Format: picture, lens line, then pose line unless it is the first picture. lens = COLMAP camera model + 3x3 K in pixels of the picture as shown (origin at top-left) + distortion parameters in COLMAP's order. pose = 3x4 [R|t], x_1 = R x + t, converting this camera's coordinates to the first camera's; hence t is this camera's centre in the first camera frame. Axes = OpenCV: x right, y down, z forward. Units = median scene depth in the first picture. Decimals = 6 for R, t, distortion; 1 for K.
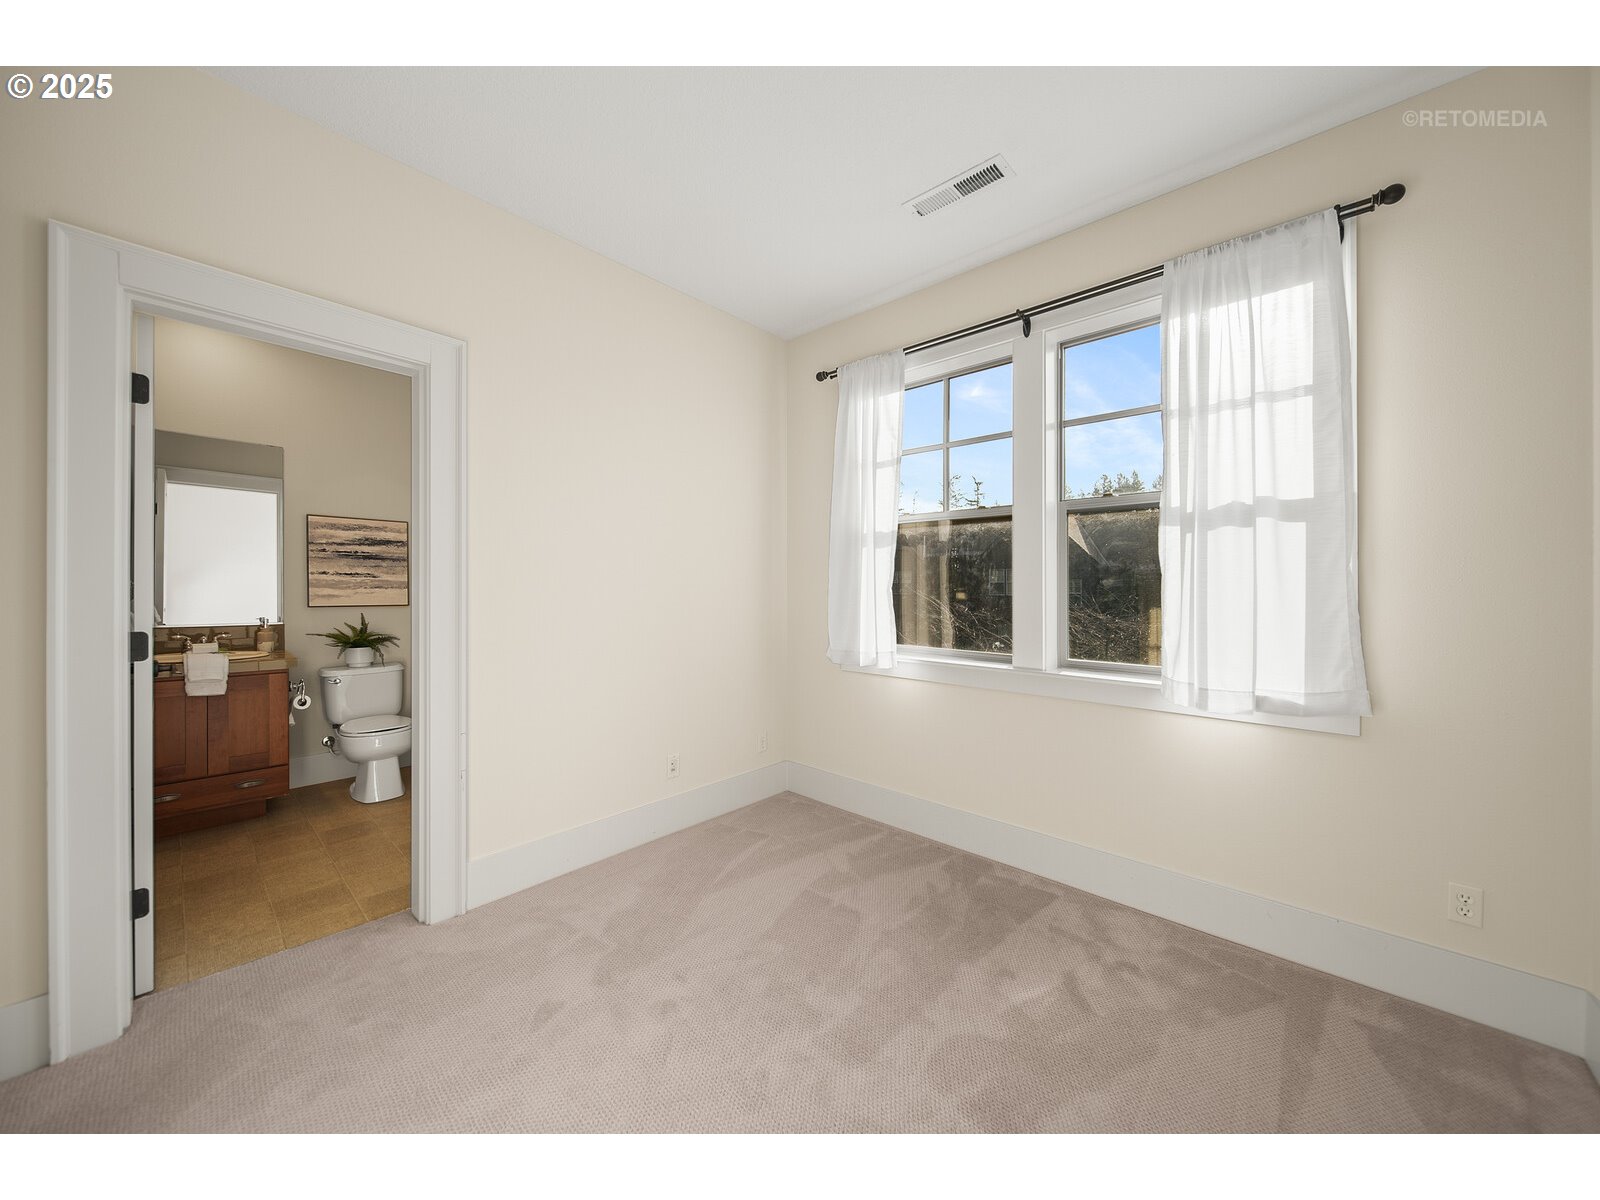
lens RADIAL K [[584.6, 0, 832.3], [0, 584.6, 594.1], [0, 0, 1]] dist [0.002091, -0.000489]
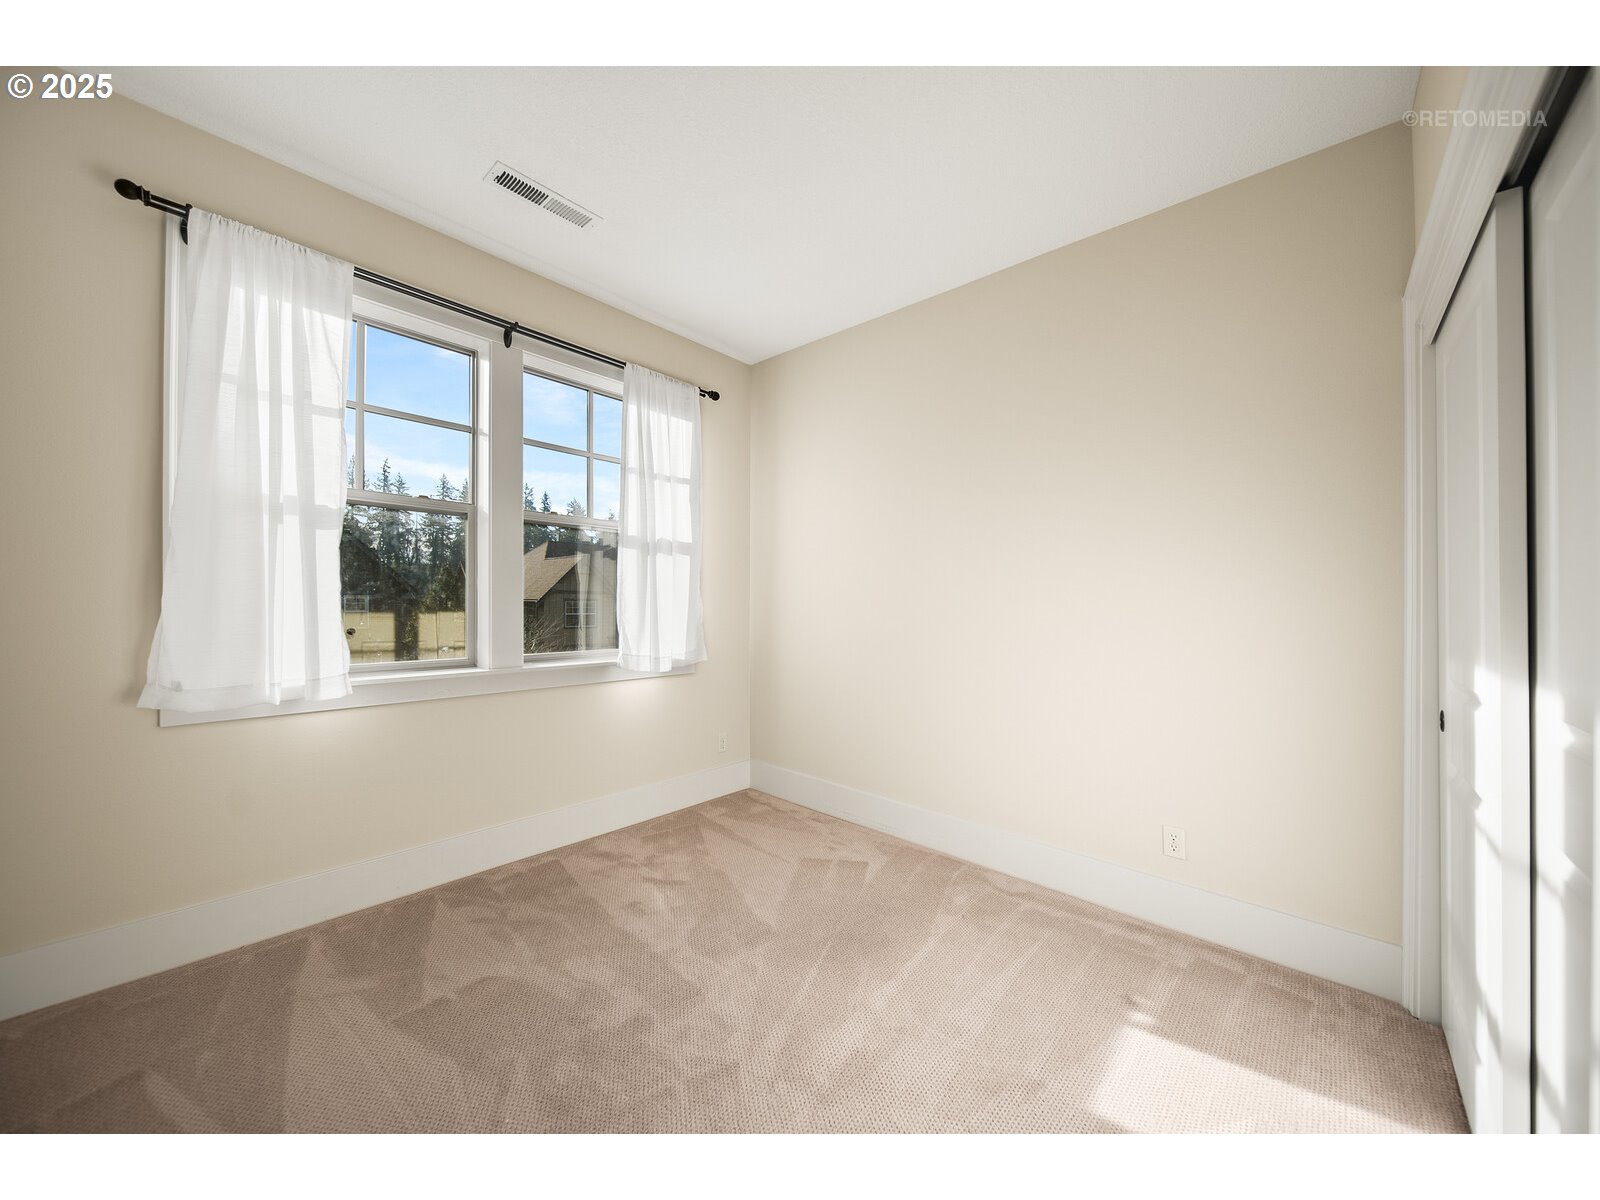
lens RADIAL K [[584.6, 0, 771.0], [0, 584.6, 596.8], [0, 0, 1]] dist [0.002091, -0.000489]
pose [[0.029461, 0.003184, 0.999561, -0.837390], [-0.000102, 0.999995, -0.003183, 0.005879], [-0.999566, -0.000008, 0.029461, 0.612692]]
